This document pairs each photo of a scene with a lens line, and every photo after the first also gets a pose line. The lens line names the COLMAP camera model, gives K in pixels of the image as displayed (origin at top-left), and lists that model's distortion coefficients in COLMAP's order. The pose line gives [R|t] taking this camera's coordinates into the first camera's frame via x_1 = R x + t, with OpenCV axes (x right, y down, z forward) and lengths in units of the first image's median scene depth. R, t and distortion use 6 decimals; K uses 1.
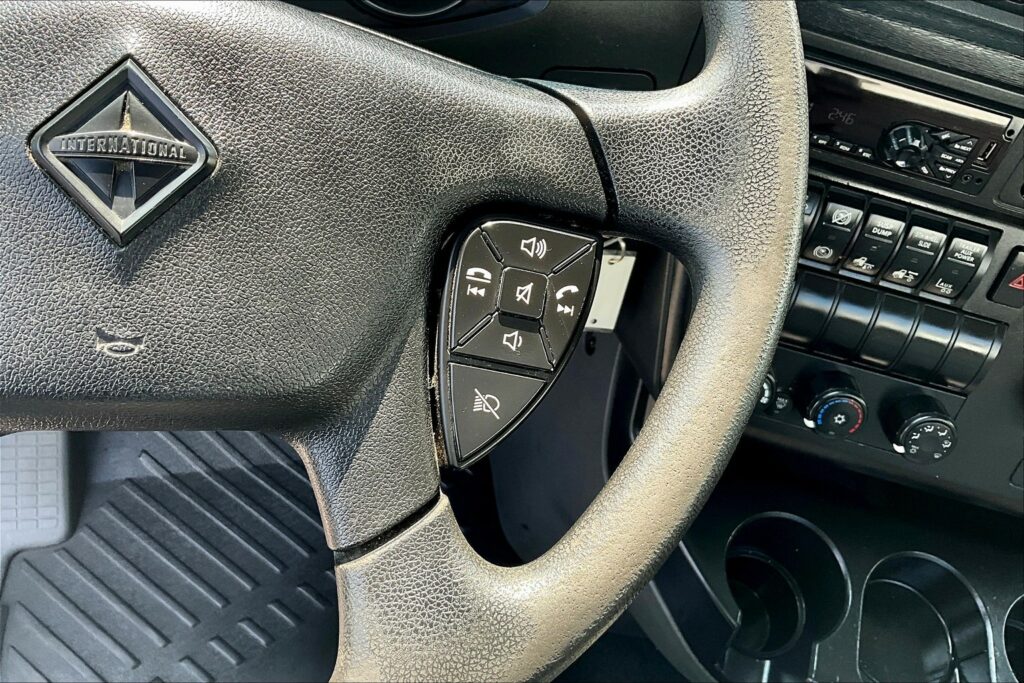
lens RADIAL K [[839.5, 0, 517.3], [0, 839.5, 346.0], [0, 0, 1]] dist [0.066580, -0.145019]
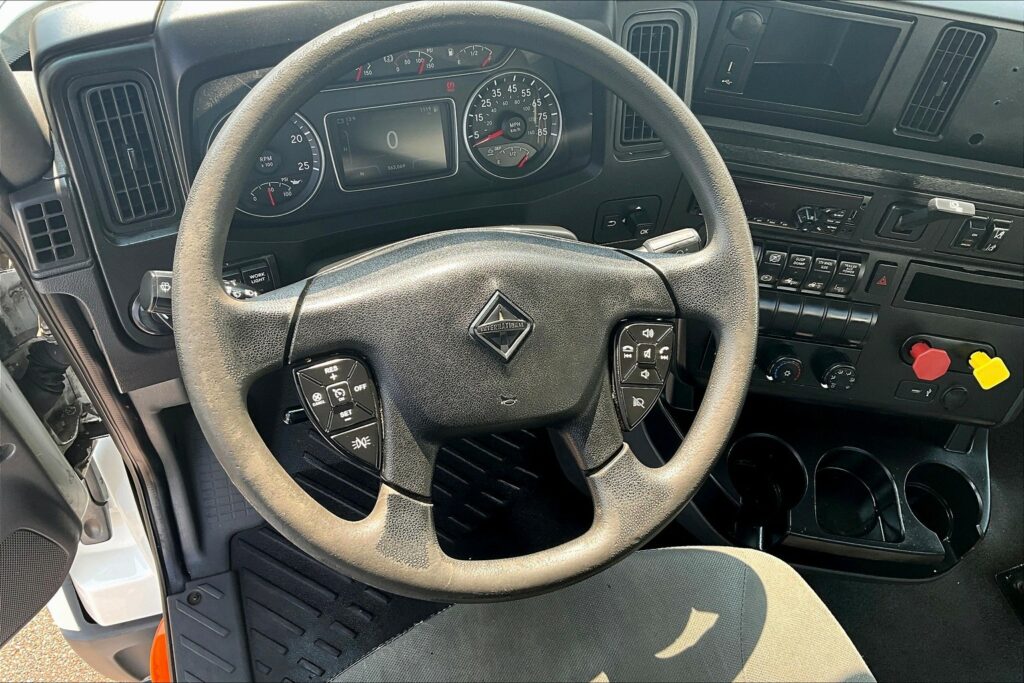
lens RADIAL K [[839.5, 0, 509.3], [0, 839.5, 345.0], [0, 0, 1]] dist [0.066580, -0.145019]
pose [[0.990679, -0.130389, 0.039413, -0.452435], [0.128402, 0.990495, 0.049326, -0.246731], [-0.045470, -0.043805, 0.998005, -1.297398]]
